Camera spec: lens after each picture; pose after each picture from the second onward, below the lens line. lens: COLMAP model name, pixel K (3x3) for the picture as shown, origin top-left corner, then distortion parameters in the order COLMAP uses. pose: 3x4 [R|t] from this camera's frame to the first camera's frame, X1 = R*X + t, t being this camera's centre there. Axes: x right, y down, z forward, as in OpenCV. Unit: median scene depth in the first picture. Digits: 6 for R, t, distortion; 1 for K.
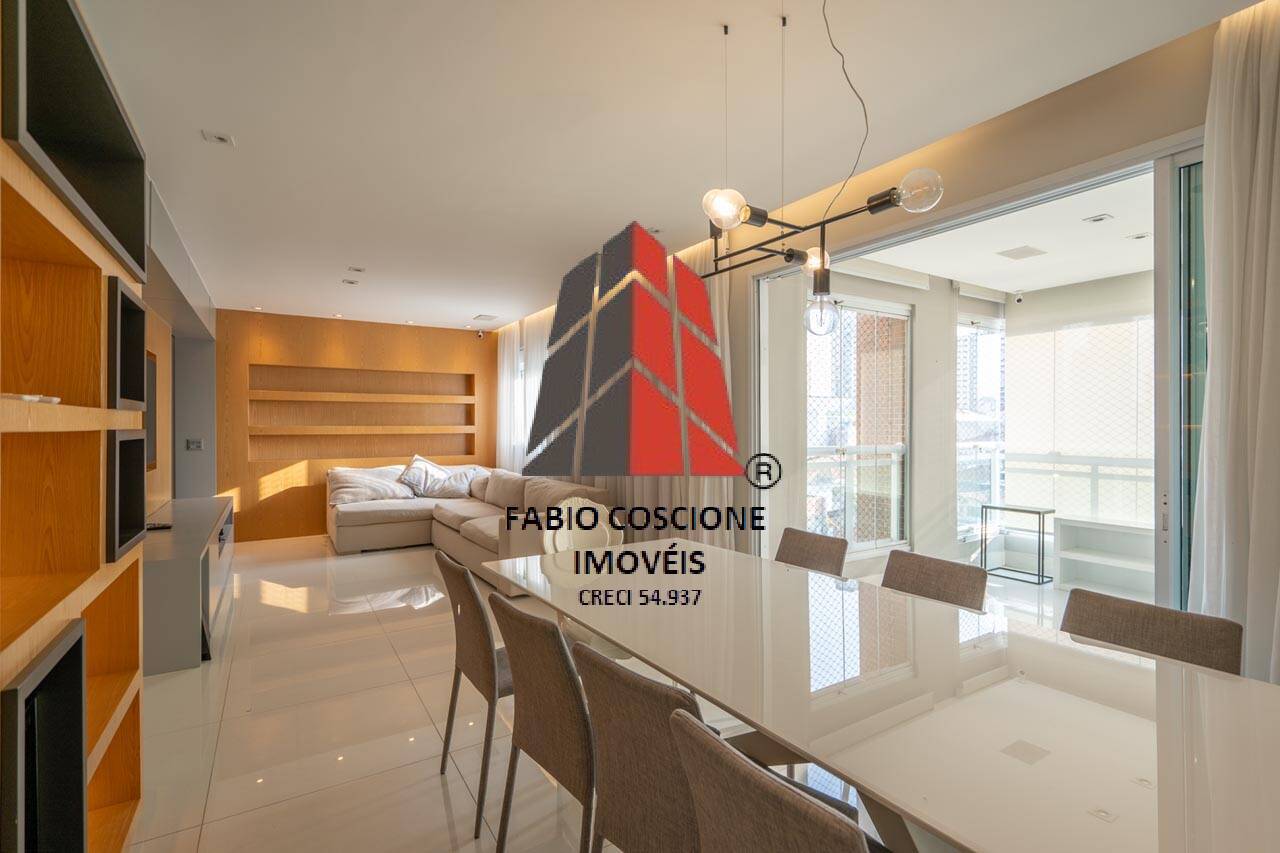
lens RADIAL K [[581.5, 0, 644.1], [0, 581.5, 428.6], [0, 0, 1]] dist [0.001781, 0.000328]
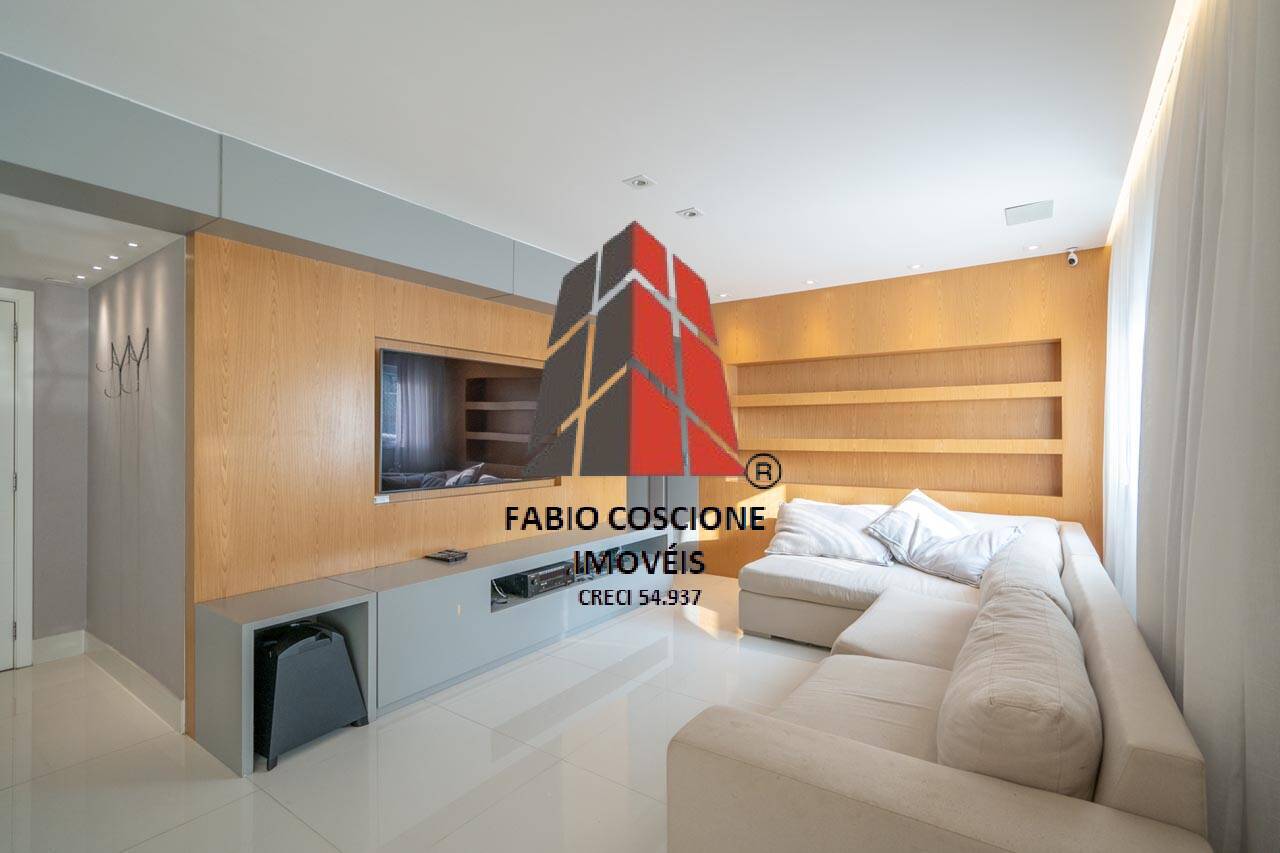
lens RADIAL K [[581.5, 0, 644.1], [0, 581.5, 428.6], [0, 0, 1]] dist [0.001781, 0.000328]
pose [[0.386542, -0.009696, -0.922221, 0.043282], [-0.006316, 0.999893, -0.013160, -0.006859], [0.922250, 0.010912, 0.386440, 0.547366]]
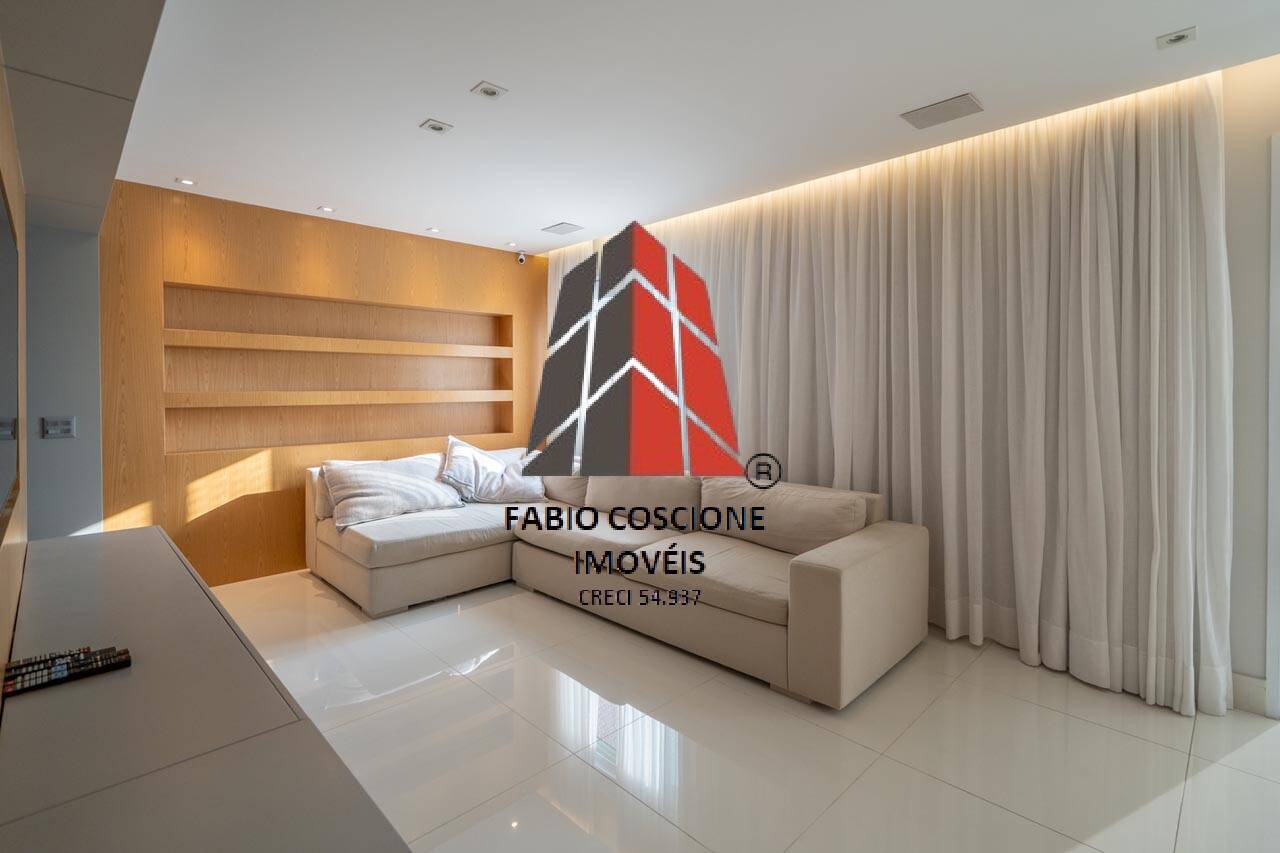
lens RADIAL K [[592.9, 0, 654.8], [0, 592.9, 398.1], [0, 0, 1]] dist [-0.000274, 0.000162]
pose [[0.975040, -0.003020, 0.222010, -0.331896], [0.000332, 0.999926, 0.012143, -0.005147], [-0.222031, -0.011767, 0.974969, 0.323677]]
